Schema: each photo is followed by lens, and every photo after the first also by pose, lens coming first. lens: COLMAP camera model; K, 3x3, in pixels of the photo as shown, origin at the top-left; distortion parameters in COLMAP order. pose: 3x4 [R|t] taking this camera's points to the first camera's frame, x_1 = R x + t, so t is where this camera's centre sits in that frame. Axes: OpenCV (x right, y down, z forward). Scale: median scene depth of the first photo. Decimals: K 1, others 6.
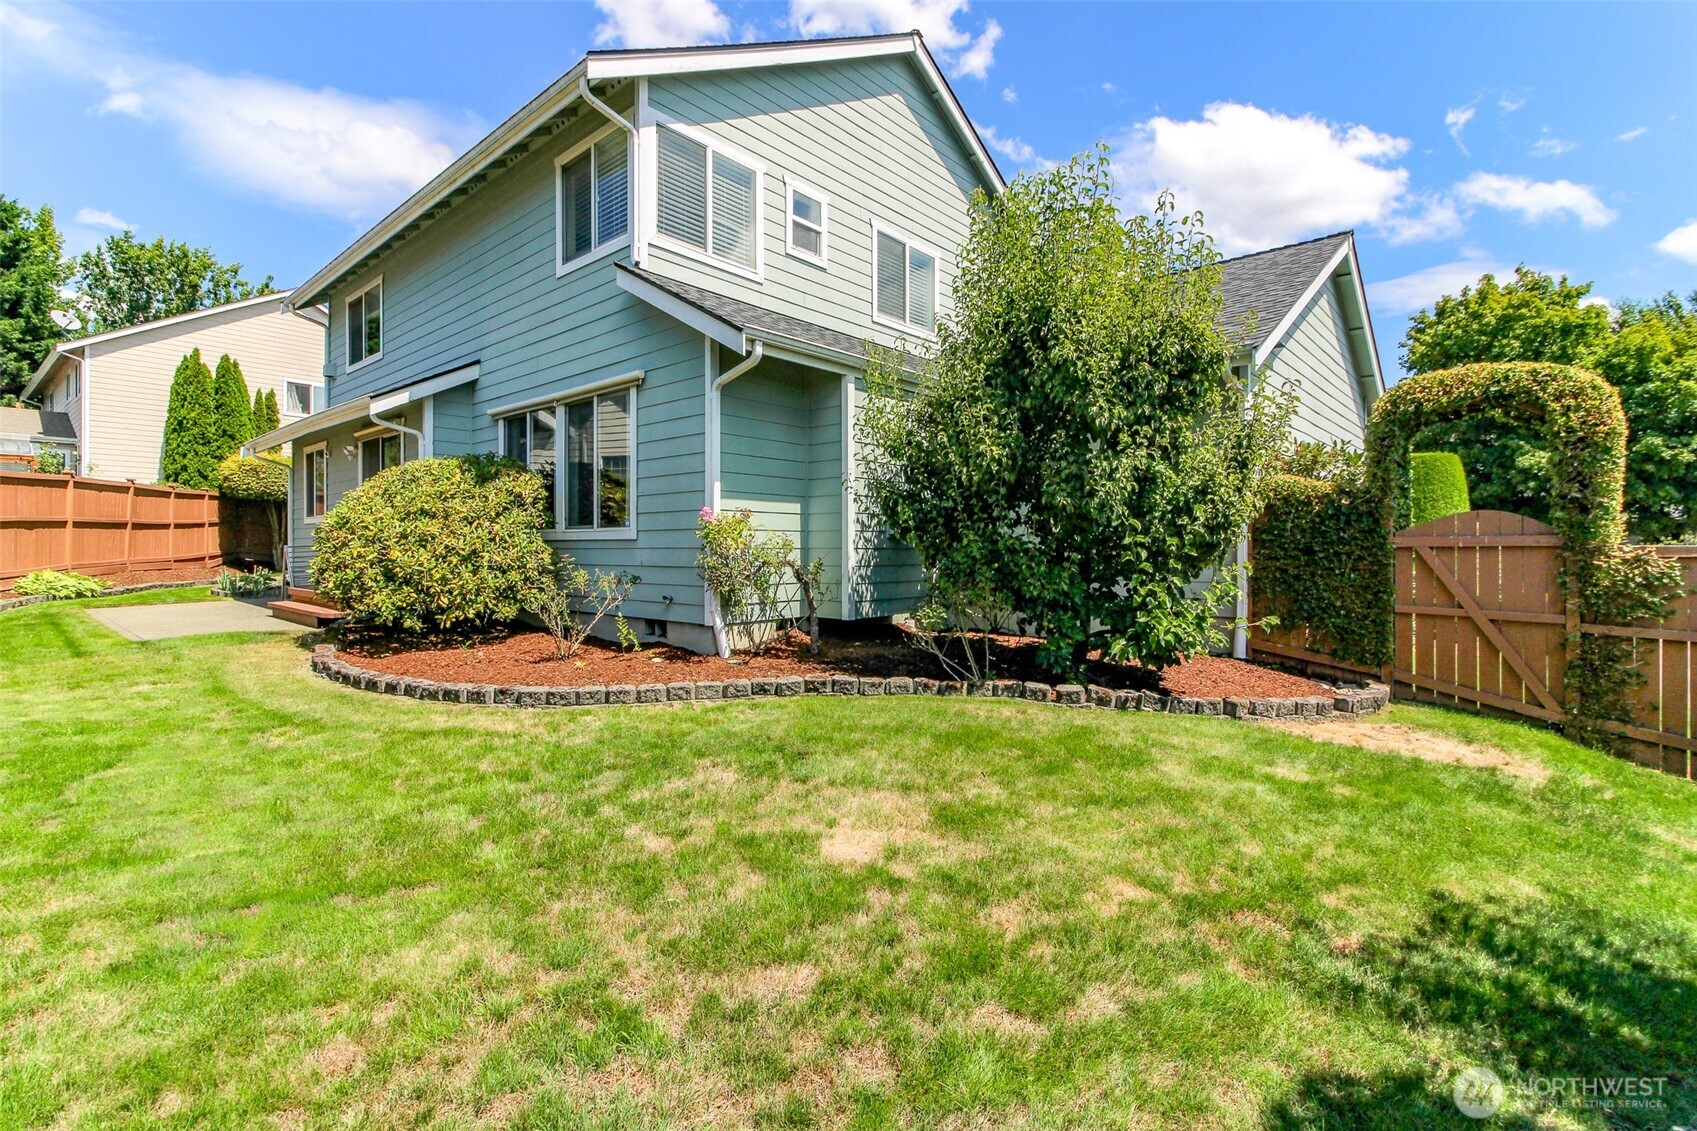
lens RADIAL K [[780.9, 0, 860.5], [0, 780.9, 558.3], [0, 0, 1]] dist [0.011519, -0.004973]
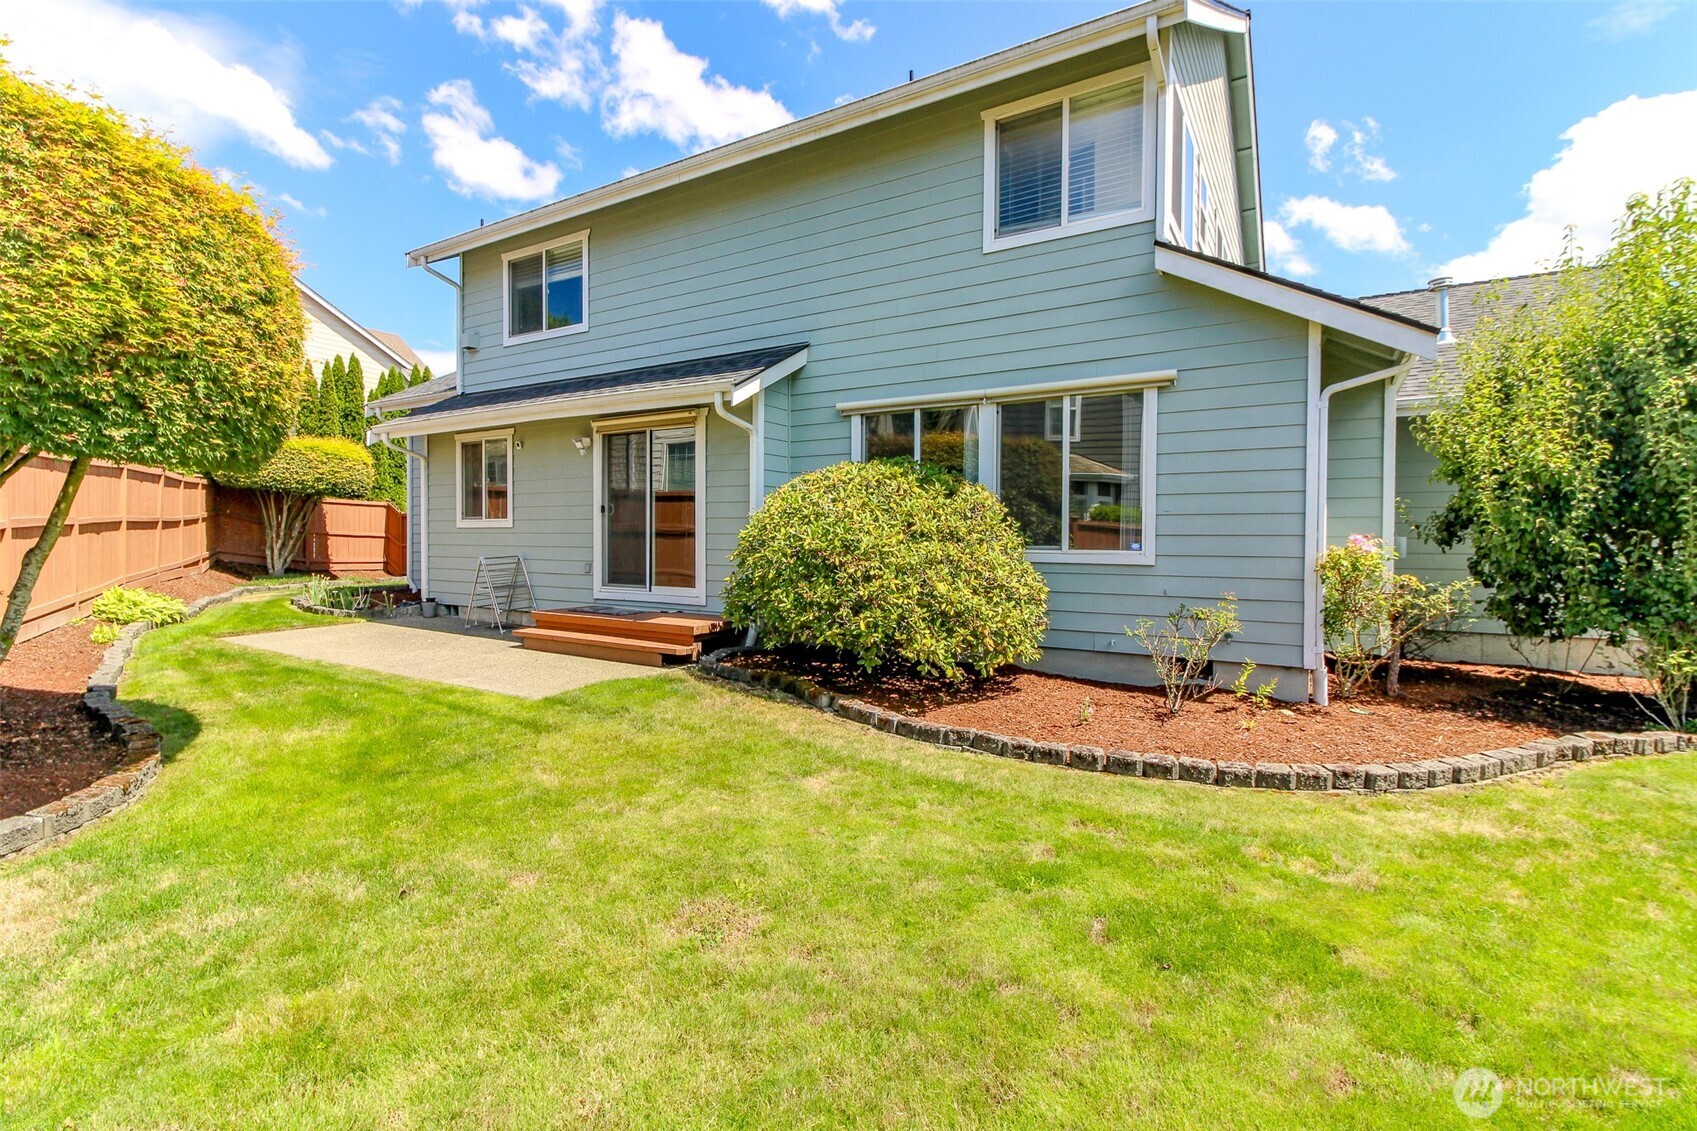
lens RADIAL K [[780.9, 0, 832.6], [0, 780.9, 562.6], [0, 0, 1]] dist [0.011519, -0.004973]
pose [[0.986984, -0.003097, 0.160787, -0.694701], [-0.000831, 0.999703, 0.024356, -0.042794], [-0.160814, -0.024172, 0.986689, 0.180837]]
